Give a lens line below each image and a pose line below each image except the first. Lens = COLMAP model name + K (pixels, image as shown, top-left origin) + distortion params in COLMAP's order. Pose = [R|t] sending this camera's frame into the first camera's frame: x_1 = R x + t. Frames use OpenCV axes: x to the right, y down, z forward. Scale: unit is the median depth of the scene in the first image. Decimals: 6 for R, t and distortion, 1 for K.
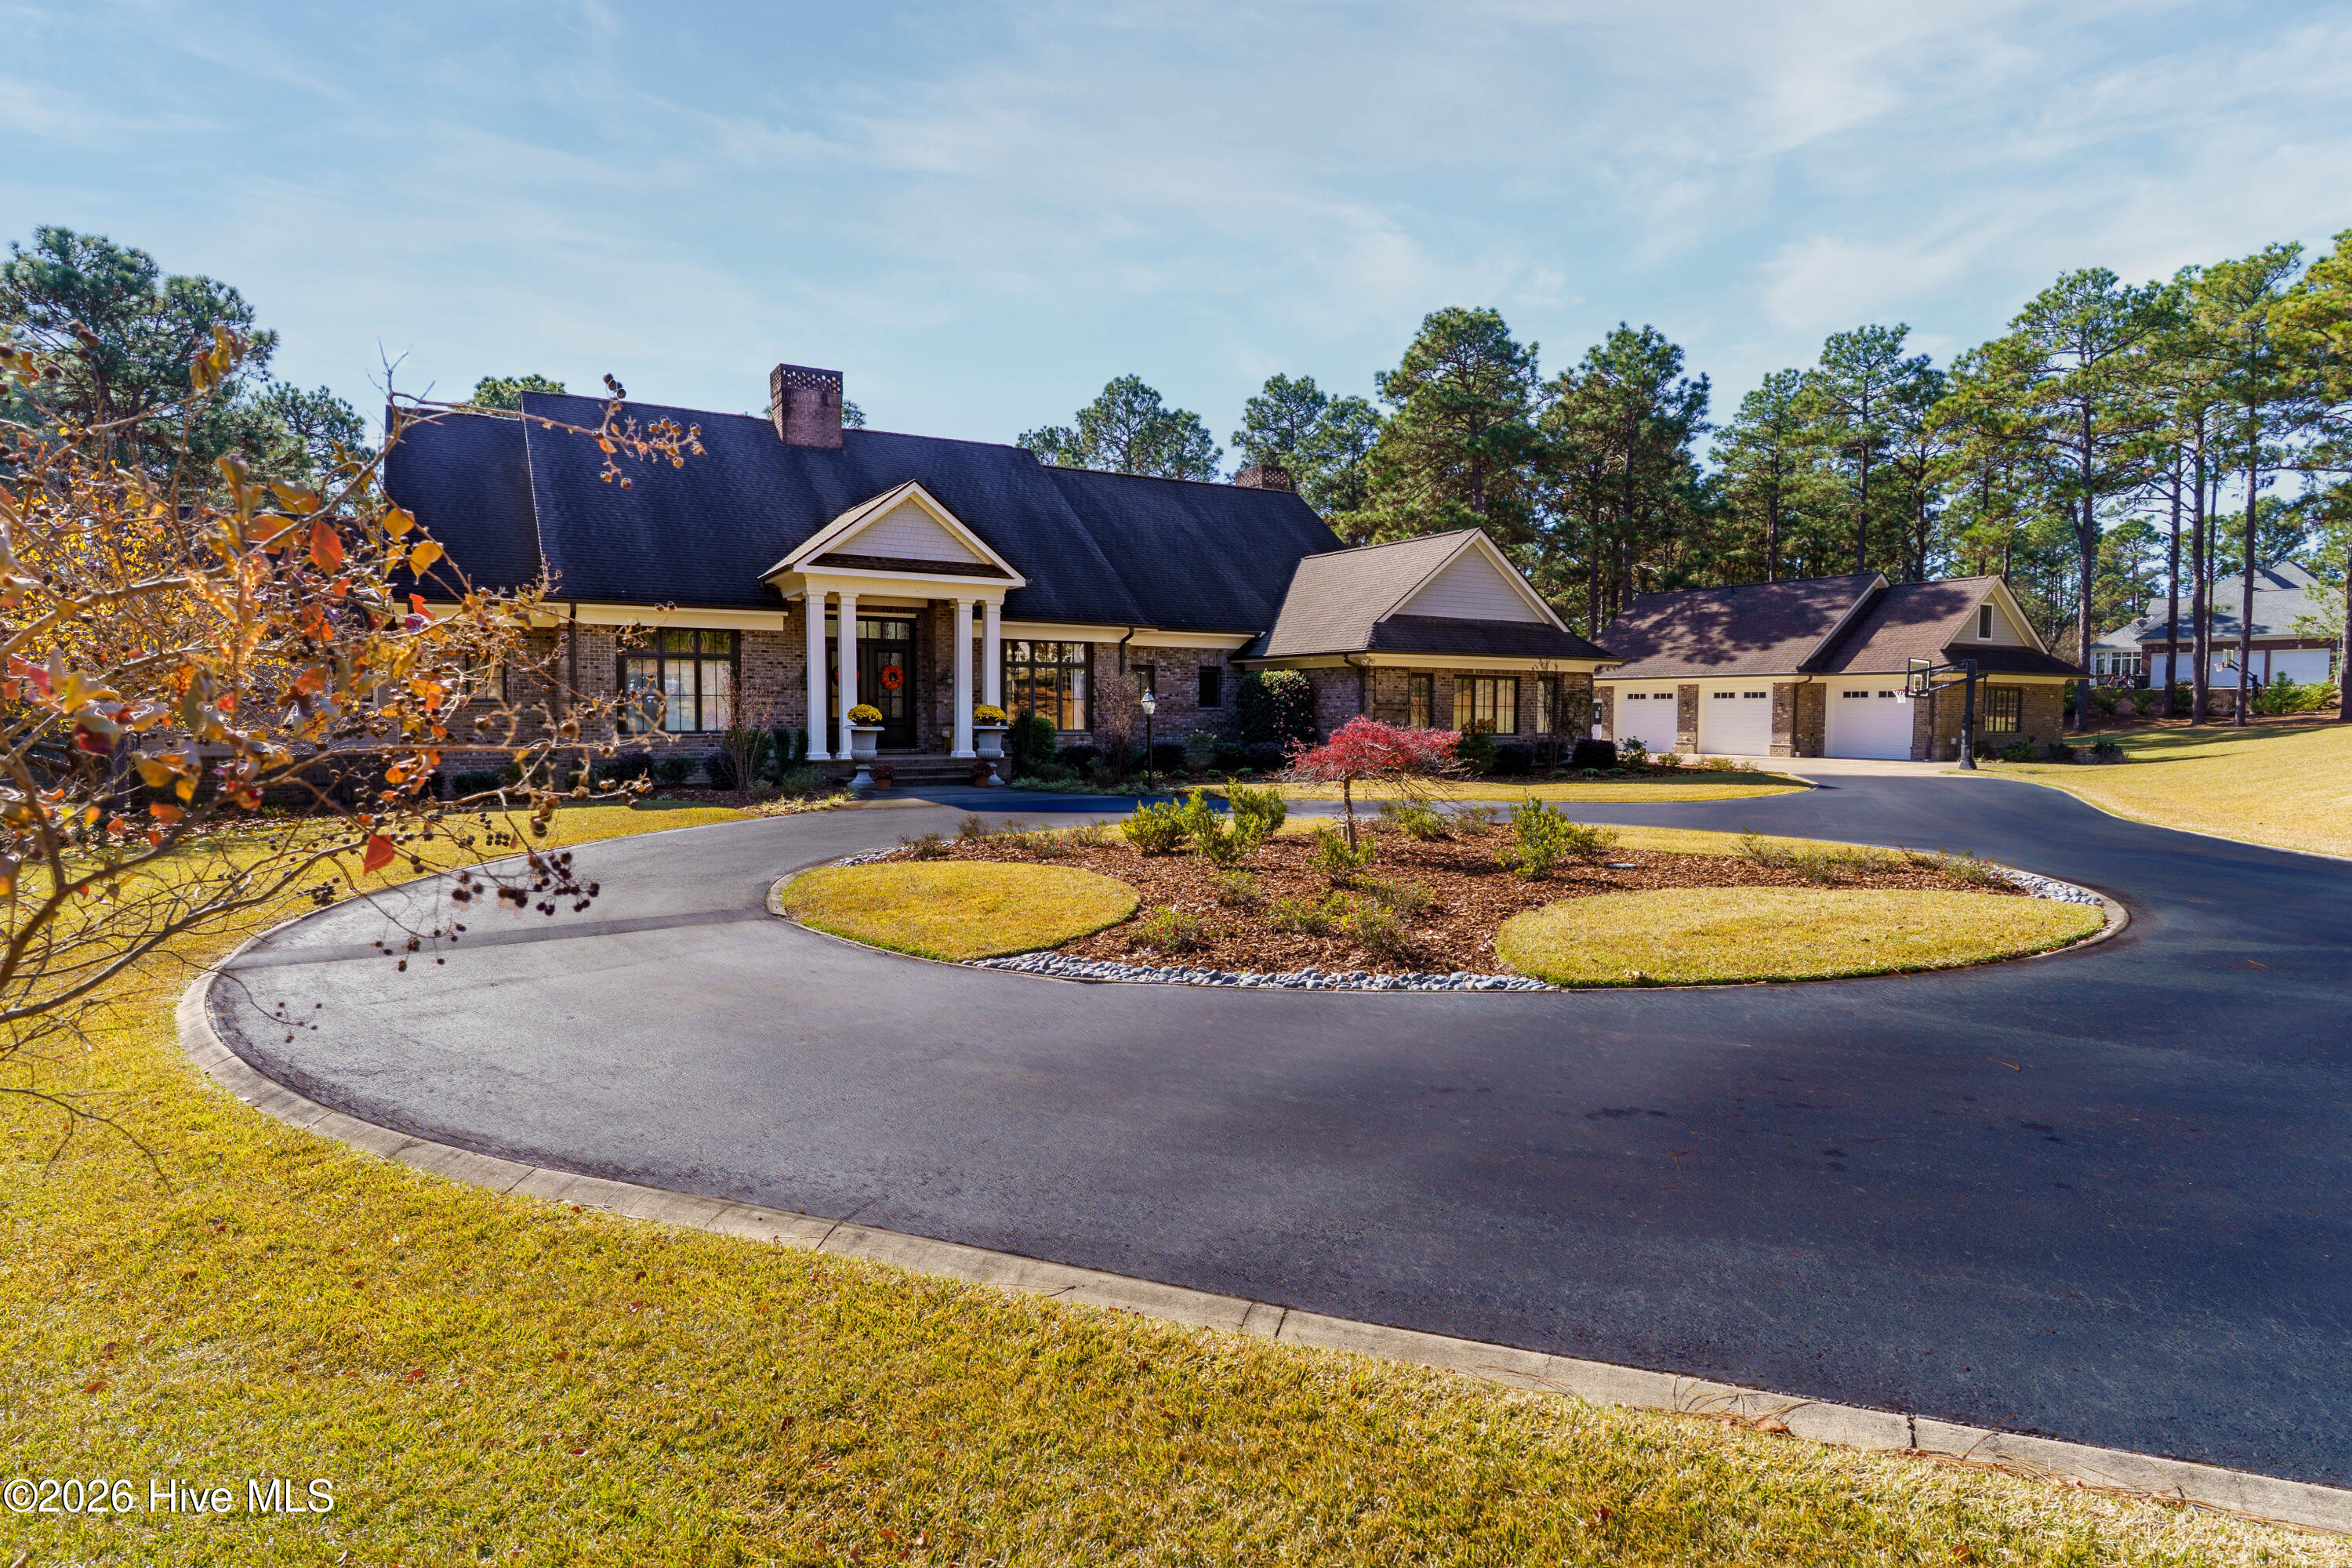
lens RADIAL K [[1277.5, 0, 1176.0], [0, 1277.5, 784.0], [0, 0, 1]] dist [0.006194, 0.000825]
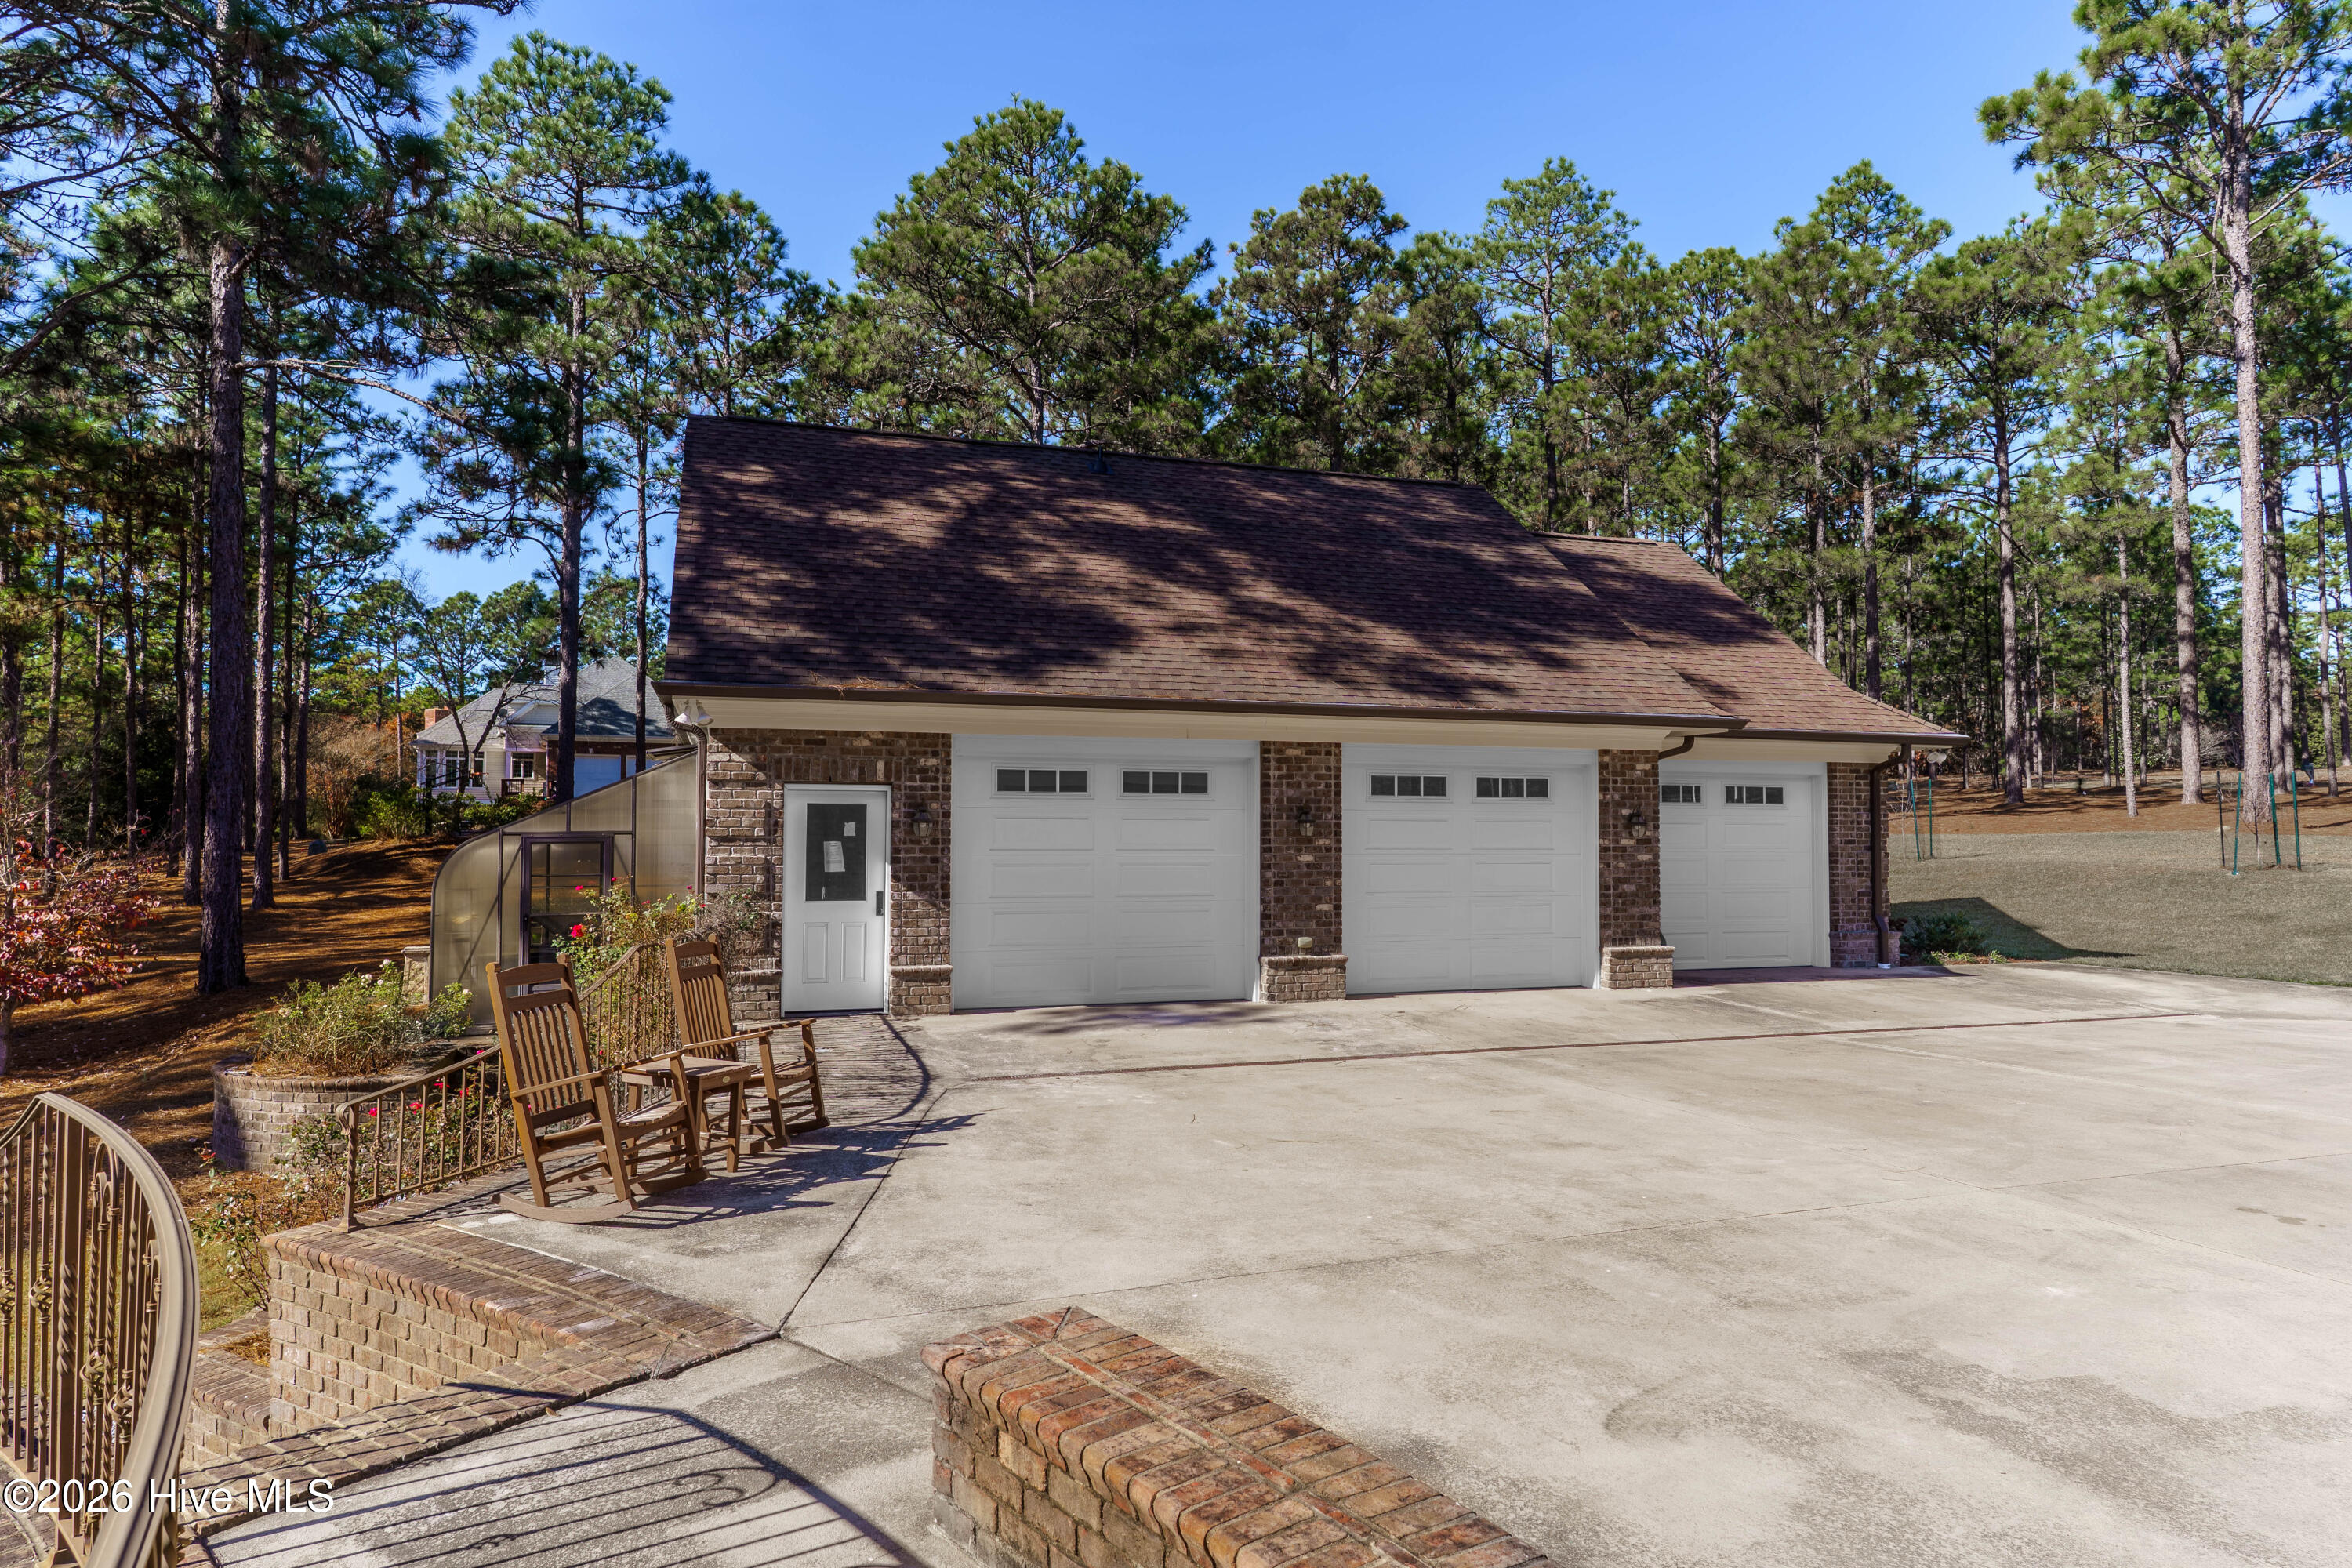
lens RADIAL K [[1370.3, 0, 1176.0], [0, 1370.3, 784.0], [0, 0, 1]] dist [-0.004284, -0.000210]
pose [[0.216753, 0.033301, 0.975658, 0.114384], [0.053115, 0.997535, -0.045848, -0.056951], [-0.974781, 0.061760, 0.214450, 0.961597]]
